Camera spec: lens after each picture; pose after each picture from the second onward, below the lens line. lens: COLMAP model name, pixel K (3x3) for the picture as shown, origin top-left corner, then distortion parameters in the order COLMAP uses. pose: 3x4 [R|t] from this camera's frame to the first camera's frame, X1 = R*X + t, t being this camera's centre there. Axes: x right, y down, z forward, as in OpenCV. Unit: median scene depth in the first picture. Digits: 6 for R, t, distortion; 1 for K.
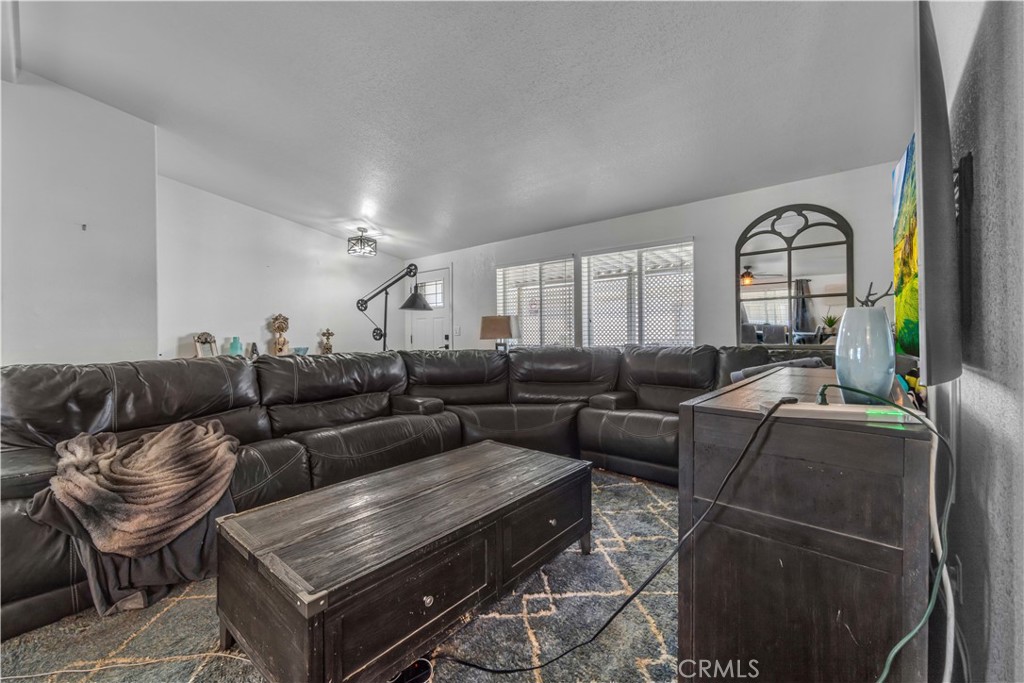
lens RADIAL K [[412.1, 0, 520.3], [0, 412.1, 333.0], [0, 0, 1]] dist [0.004436, -0.000607]
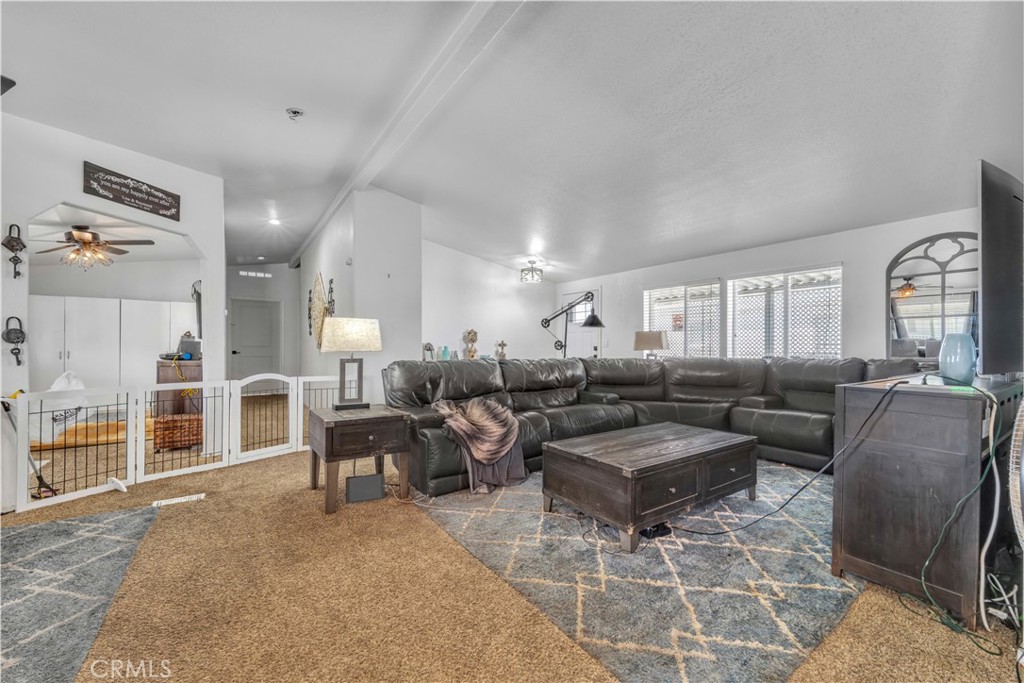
lens RADIAL K [[412.1, 0, 513.8], [0, 412.1, 345.5], [0, 0, 1]] dist [0.004436, -0.000607]
pose [[0.964485, 0.009864, -0.263953, -0.166084], [-0.009378, 0.999951, 0.003098, 0.000924], [0.263971, -0.000513, 0.964531, -0.374353]]
